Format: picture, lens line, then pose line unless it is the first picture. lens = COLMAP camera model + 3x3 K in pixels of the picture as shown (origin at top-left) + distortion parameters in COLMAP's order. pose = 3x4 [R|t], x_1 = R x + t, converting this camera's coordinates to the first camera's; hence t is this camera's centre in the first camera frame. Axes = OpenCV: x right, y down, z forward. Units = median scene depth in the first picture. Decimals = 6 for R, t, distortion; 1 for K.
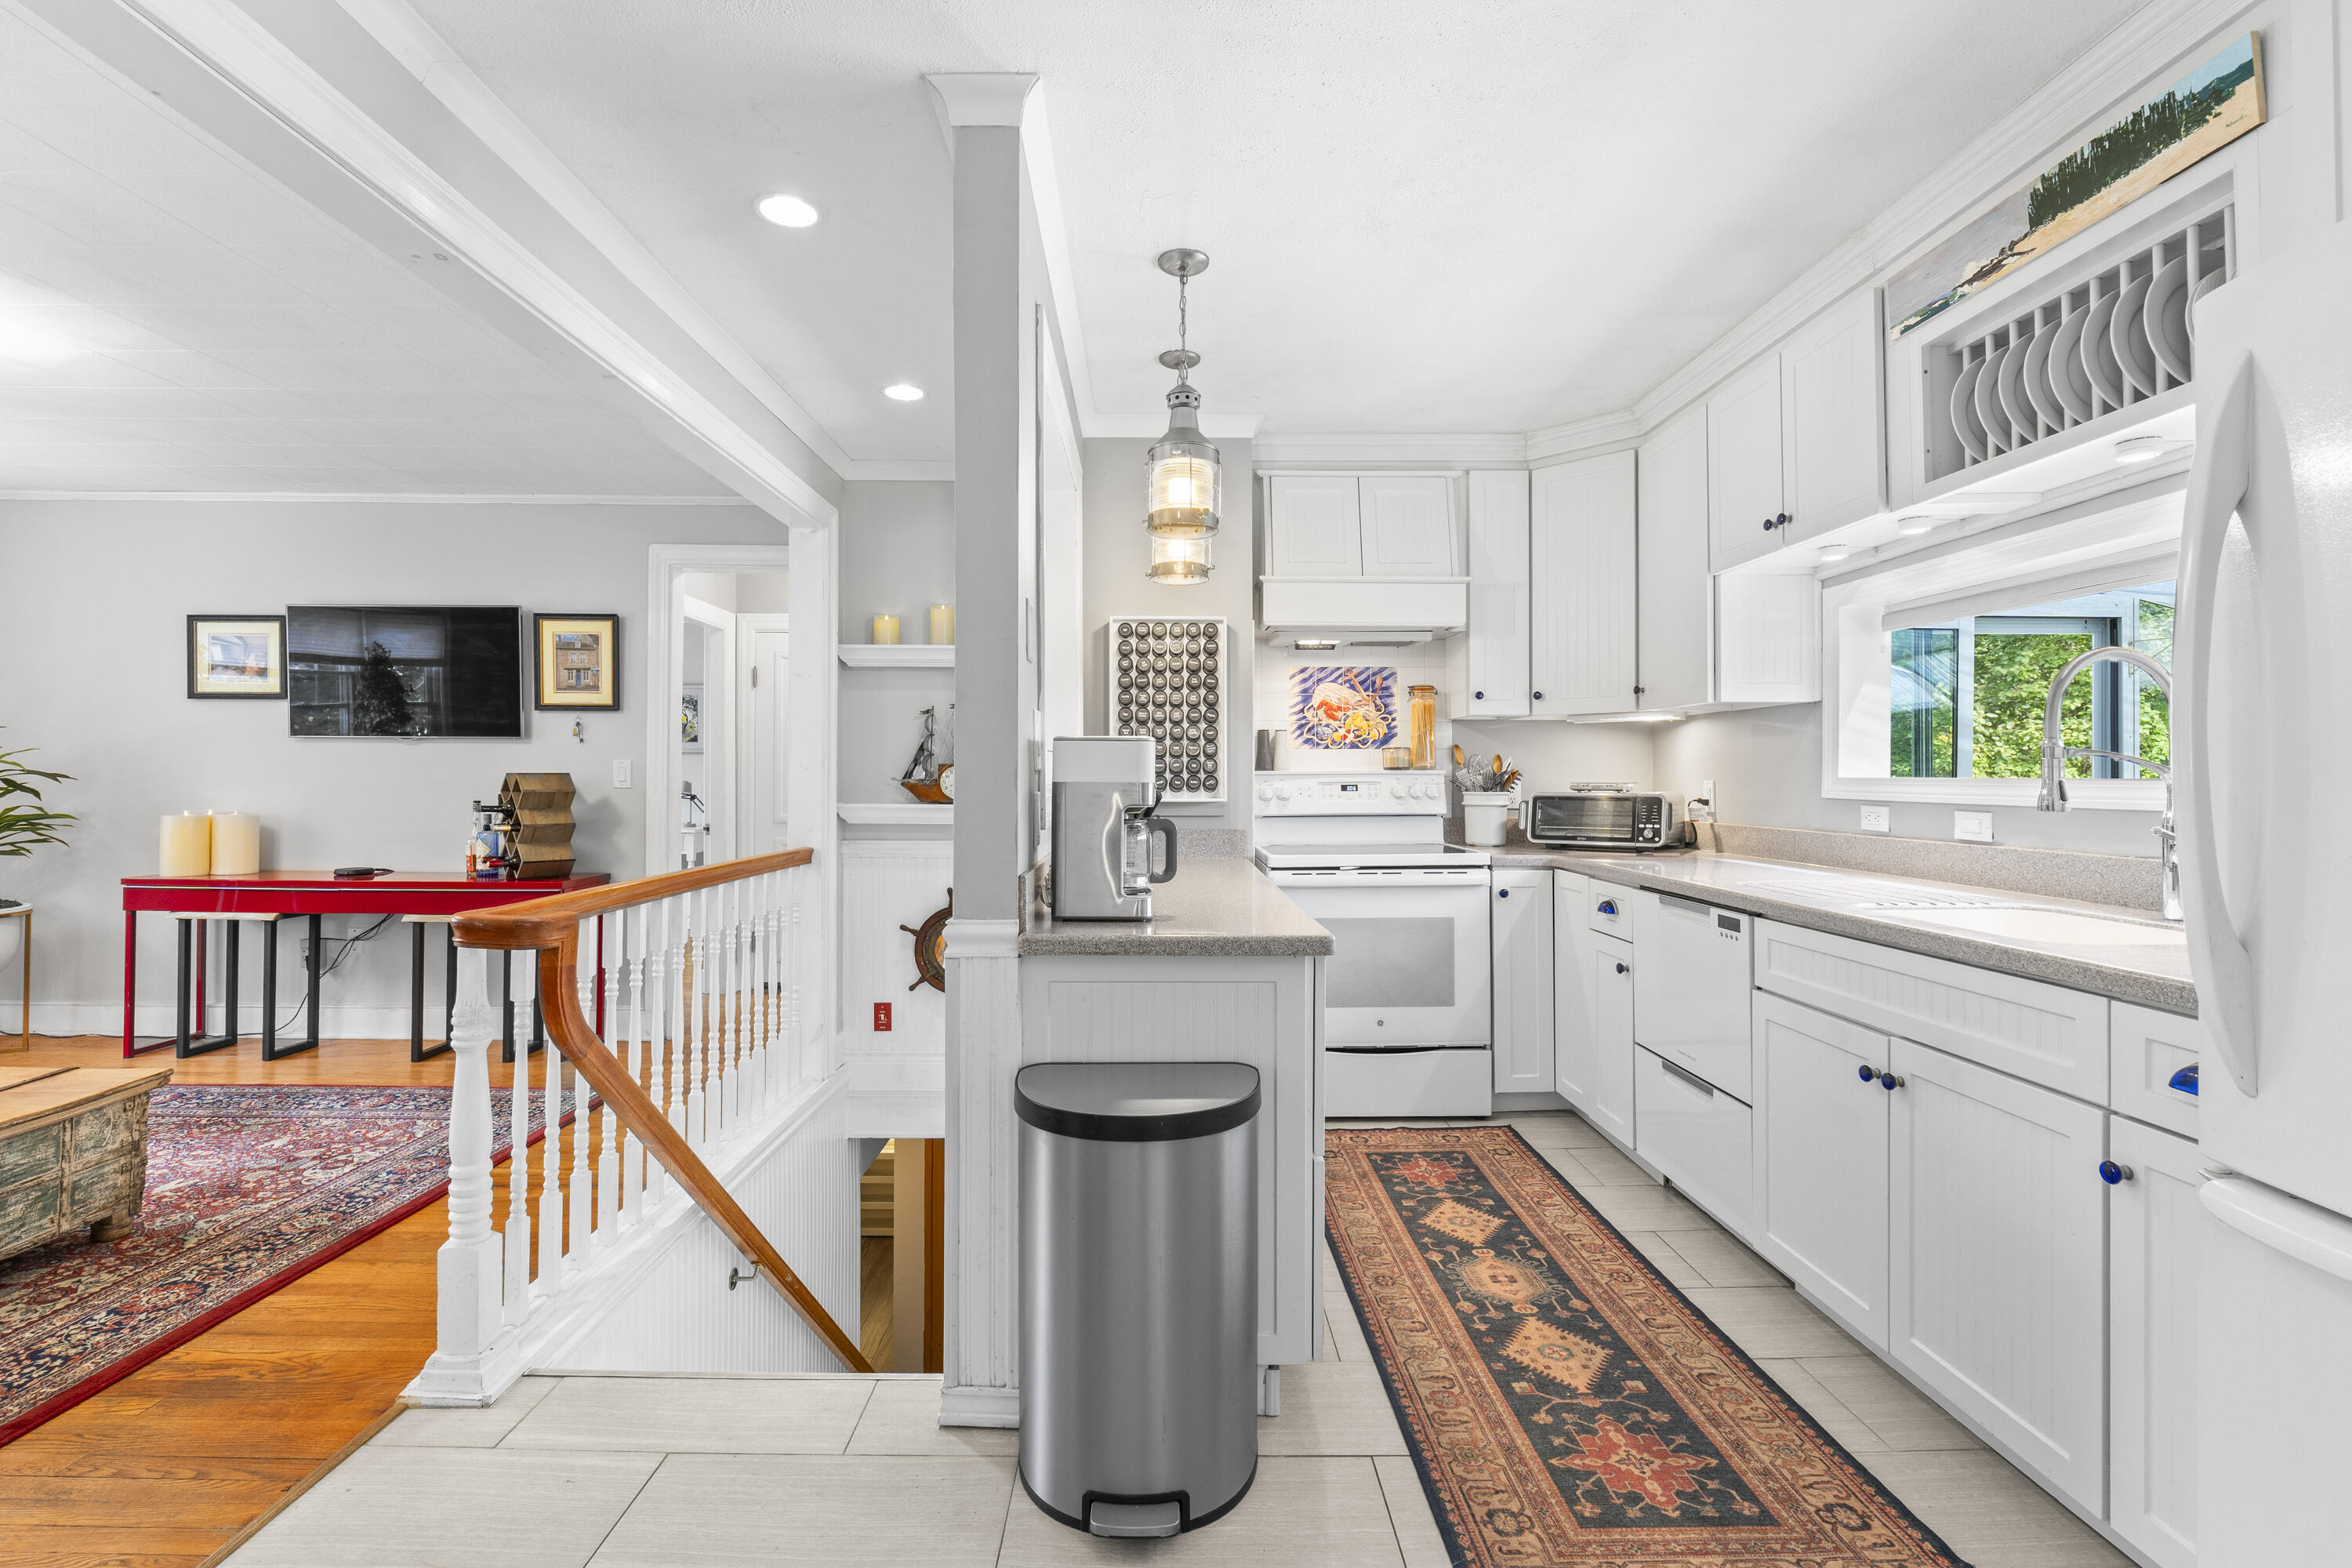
lens RADIAL K [[1068.1, 0, 1163.1], [0, 1068.1, 774.5], [0, 0, 1]] dist [-0.003164, -0.000846]
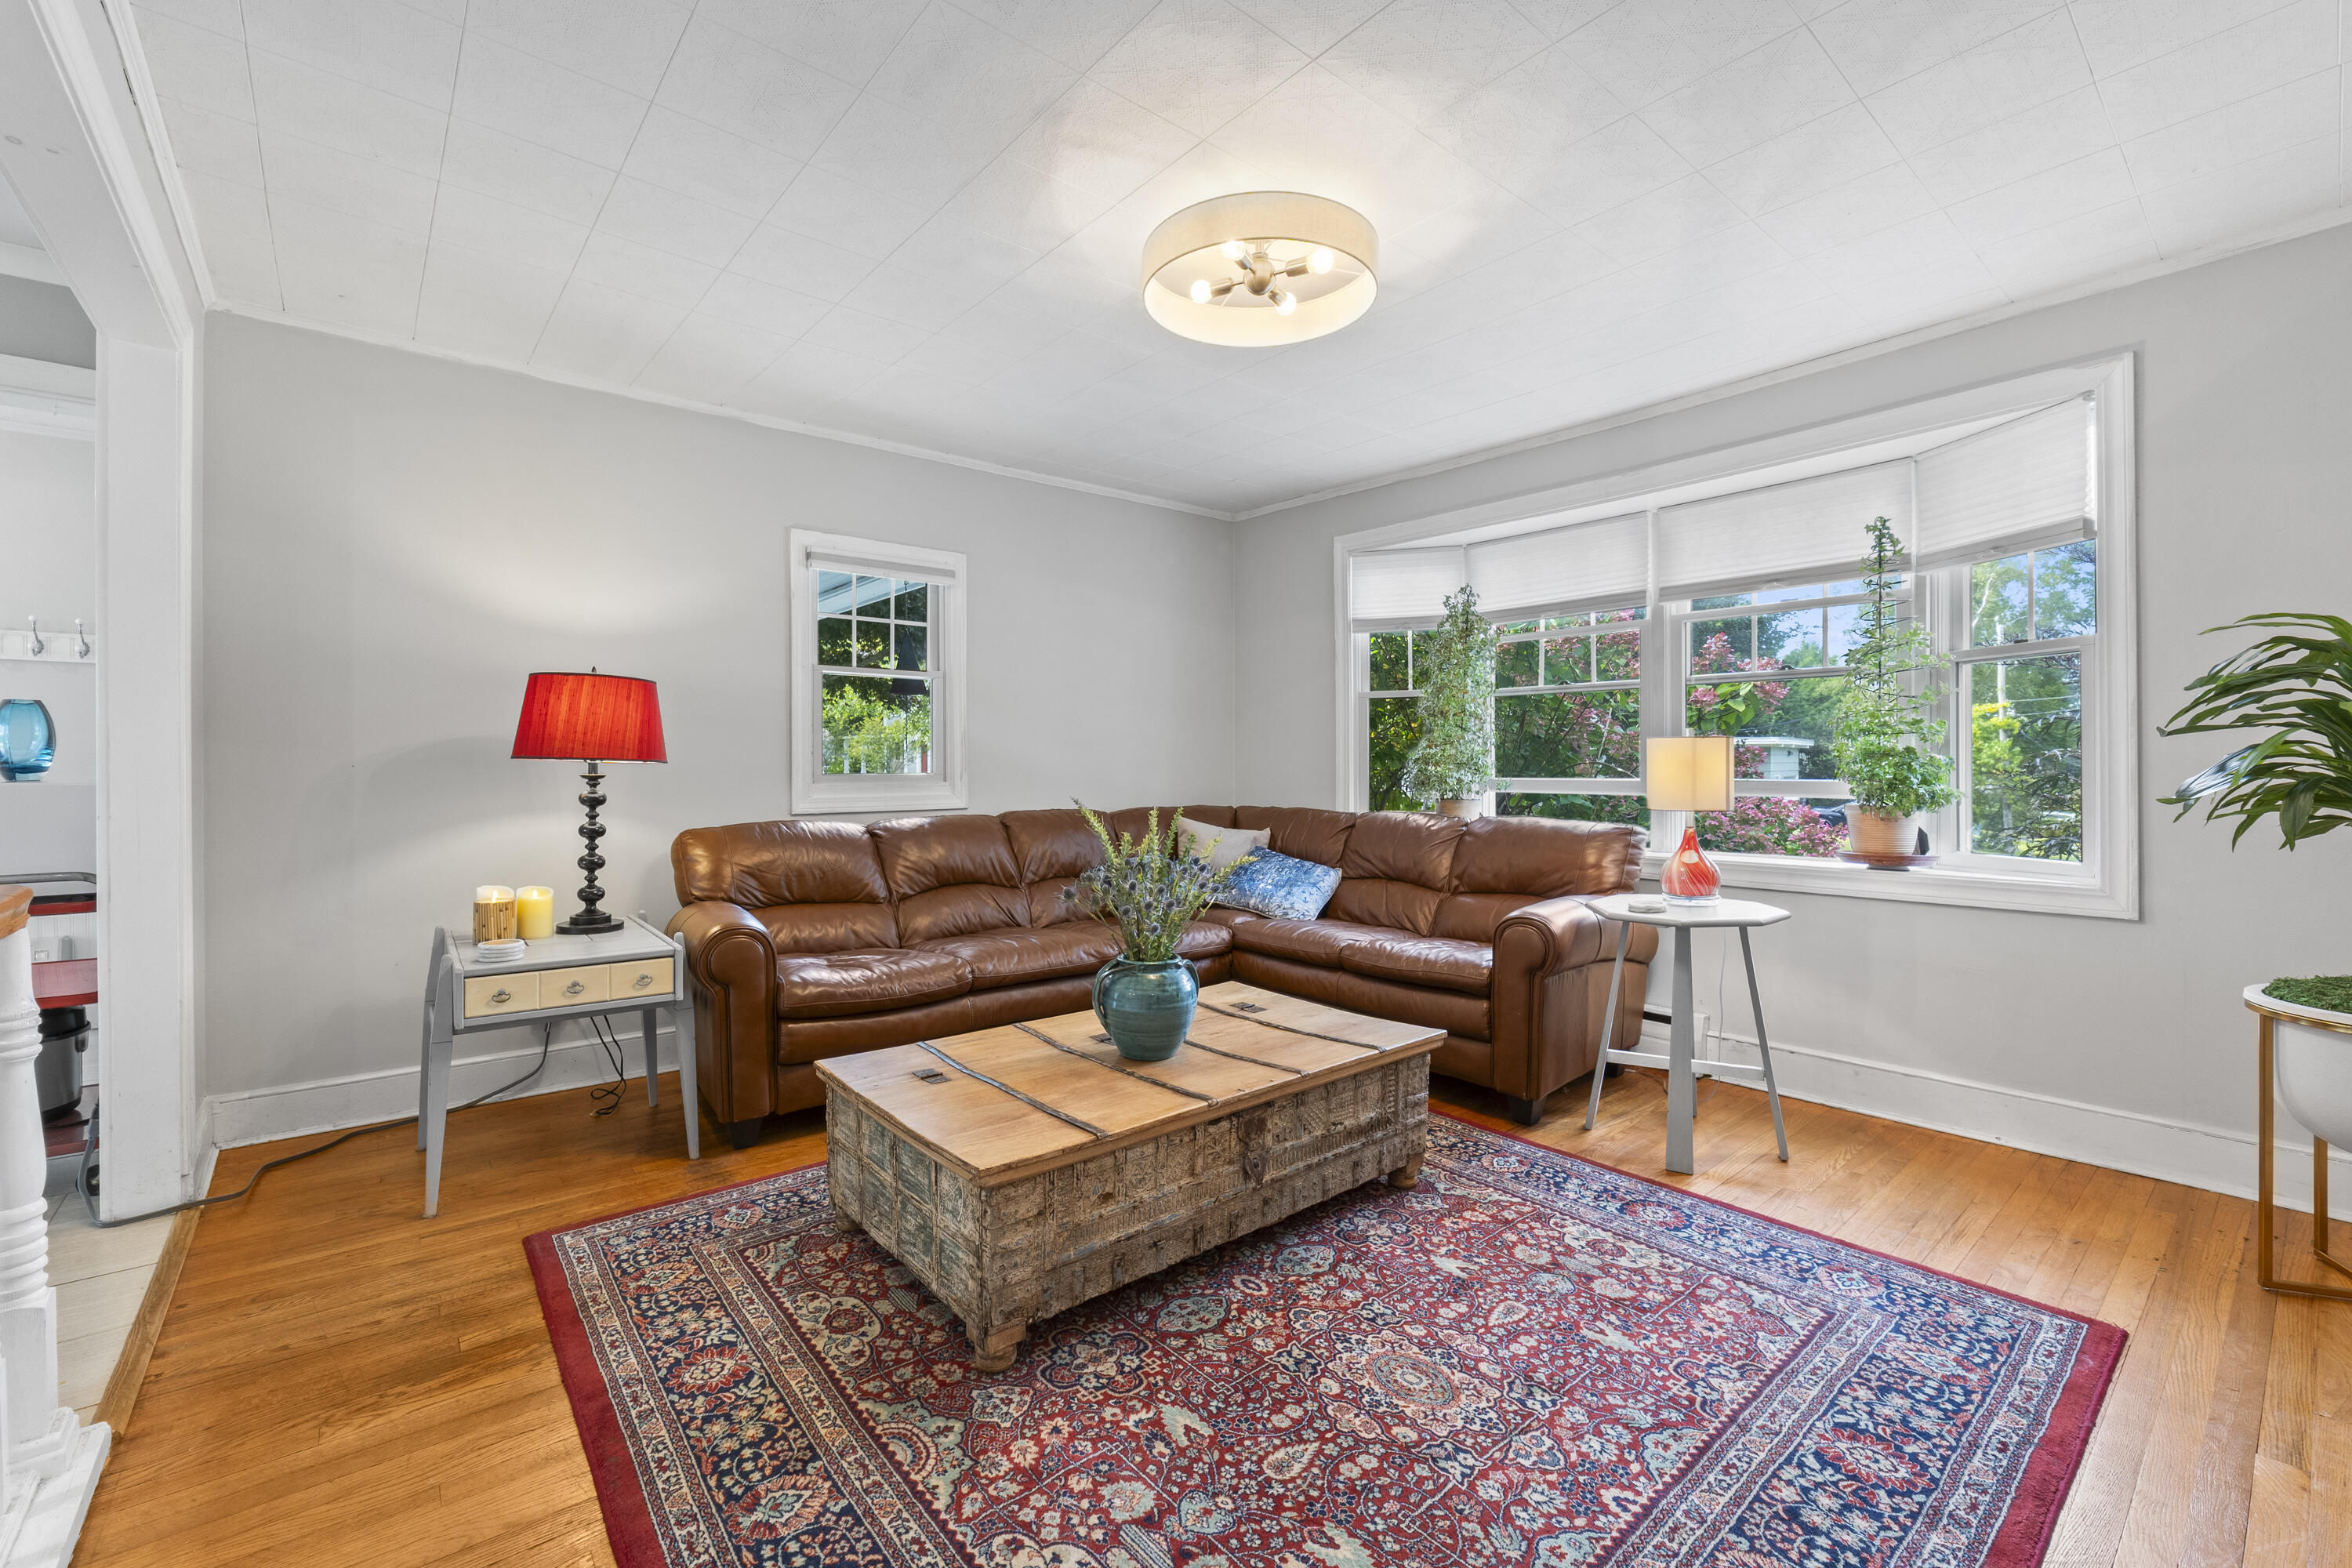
lens RADIAL K [[987.1, 0, 1161.3], [0, 987.1, 771.7], [0, 0, 1]] dist [-0.011836, -0.000045]
pose [[-0.778701, -0.003227, -0.627386, -0.533368], [-0.001938, 0.999994, -0.002738, 0.027898], [0.627392, -0.000916, -0.778703, 1.295046]]
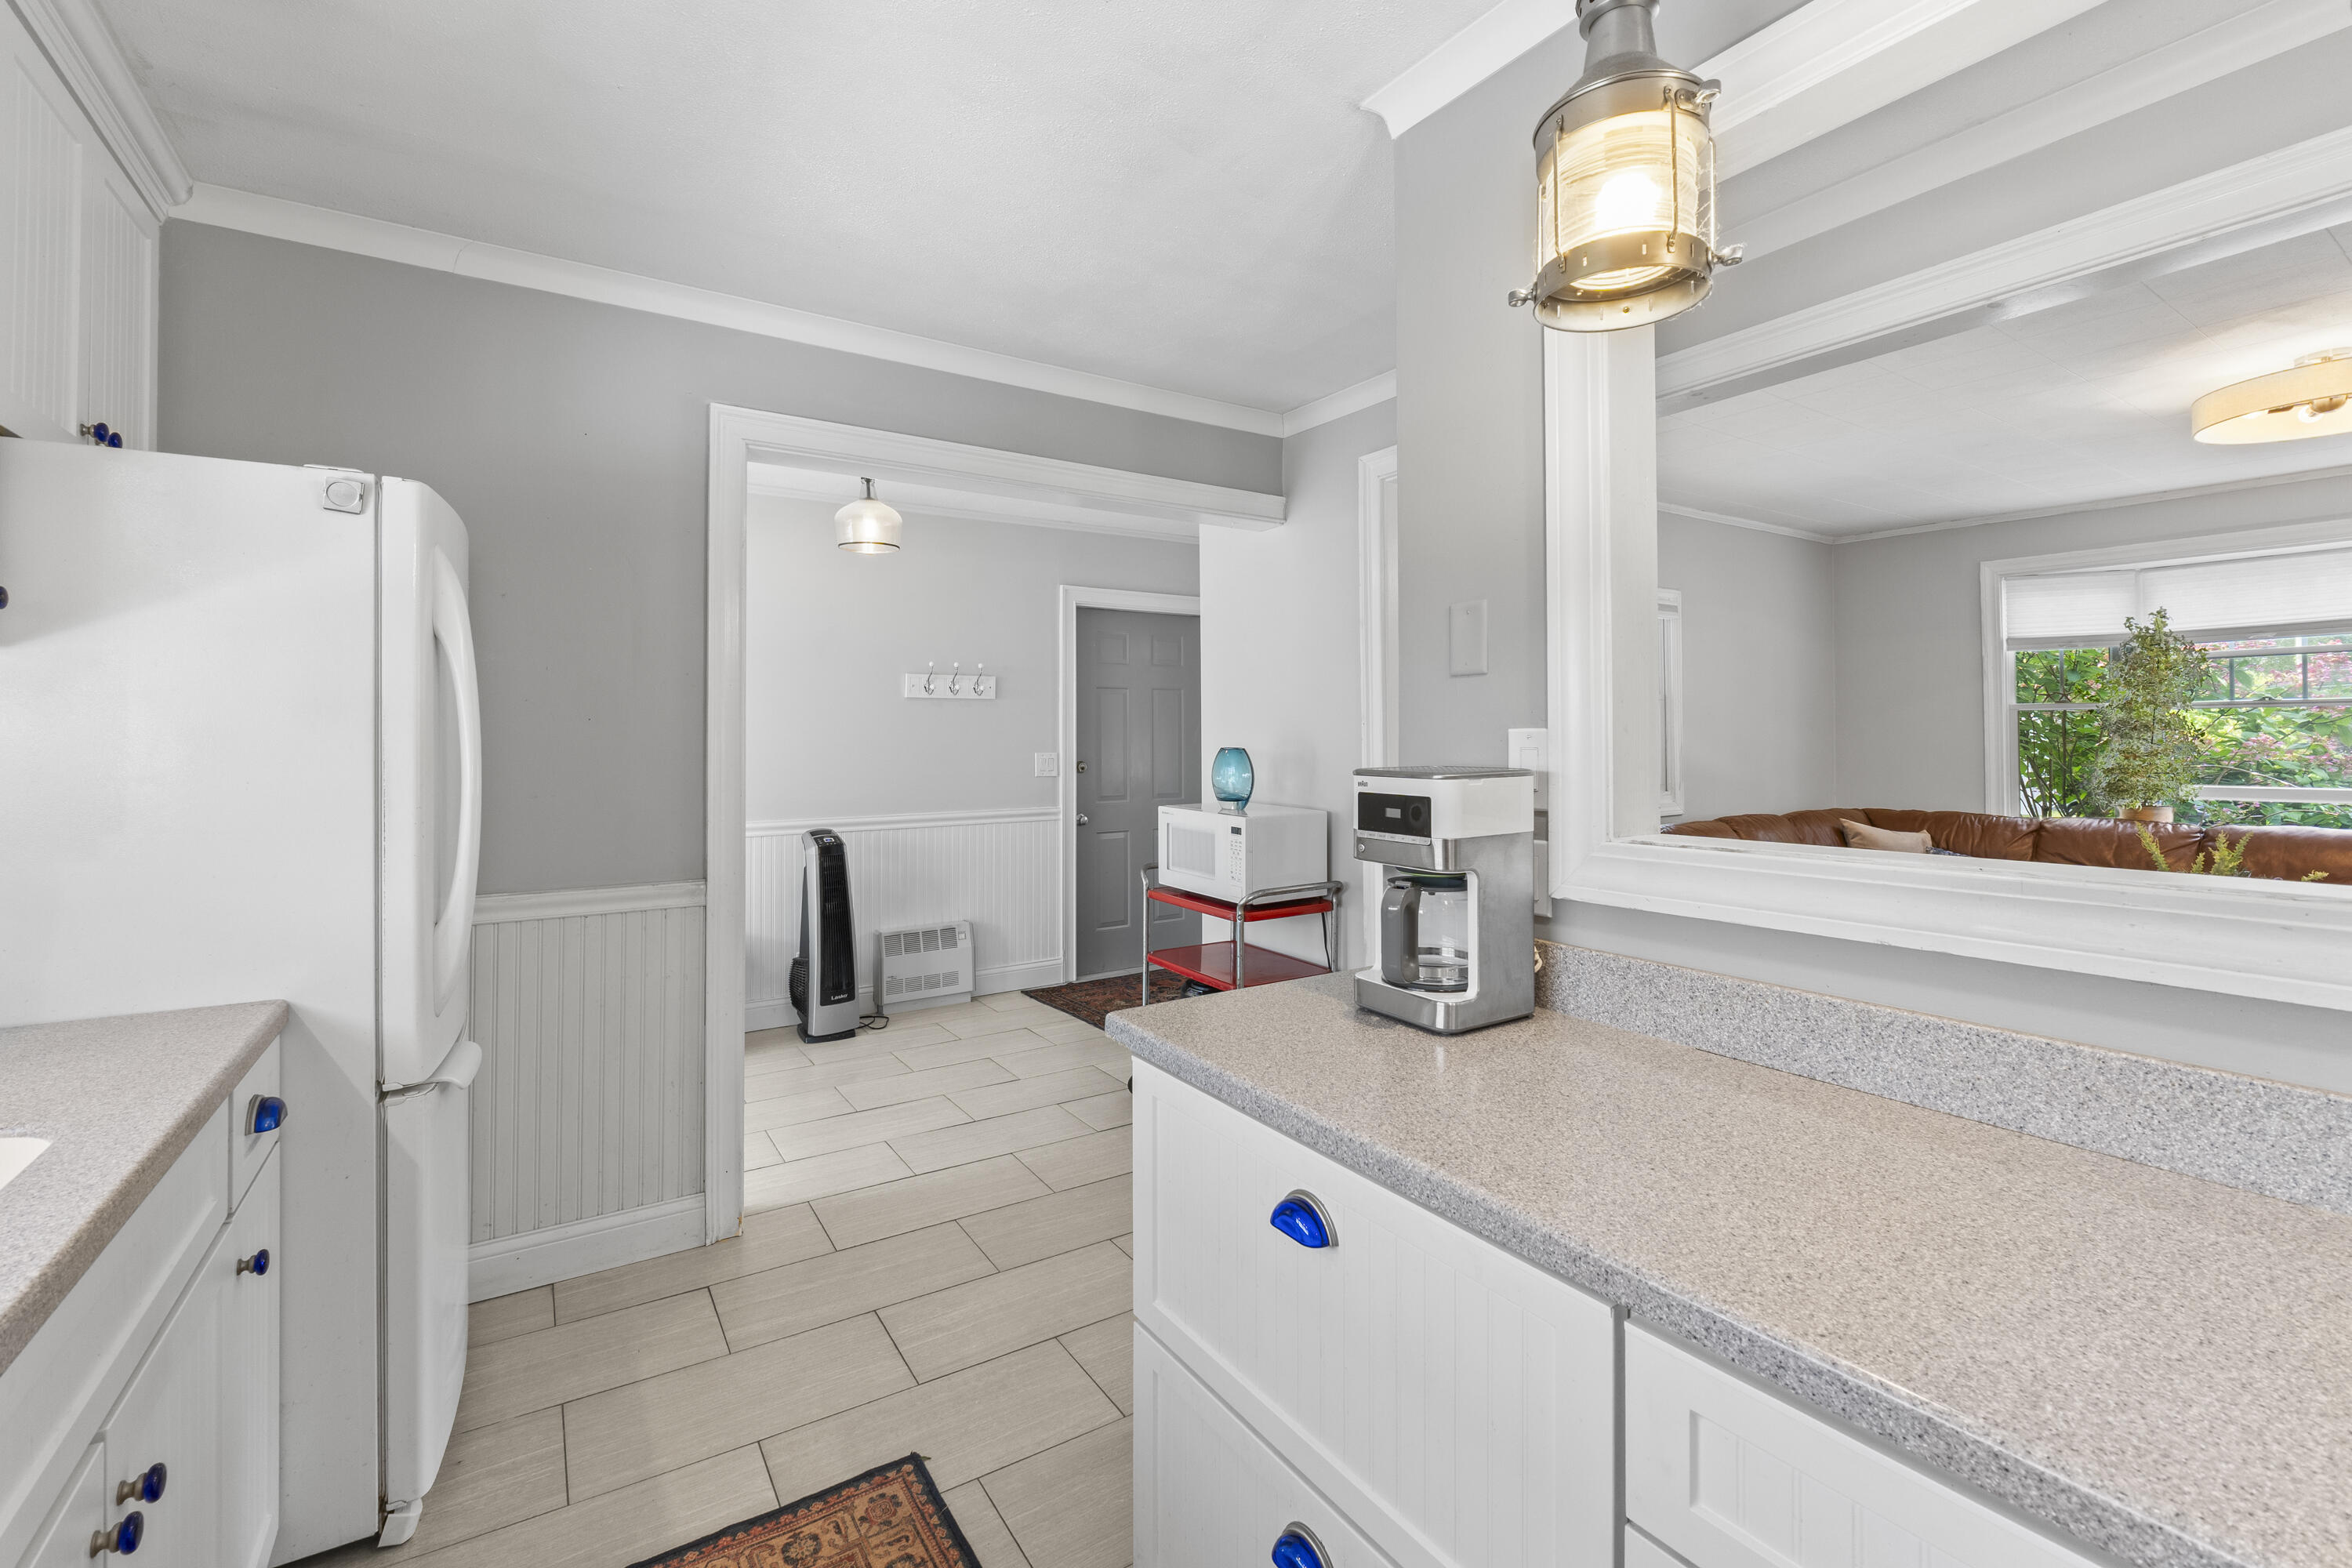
lens RADIAL K [[1000.4, 0, 1166.3], [0, 1000.4, 759.1], [0, 0, 1]] dist [-0.008888, 0.000103]
pose [[-0.840869, 0.008464, -0.541173, 0.306694], [0.006012, 0.999962, 0.006298, -0.023685], [0.541206, 0.002043, -0.840888, 0.961635]]
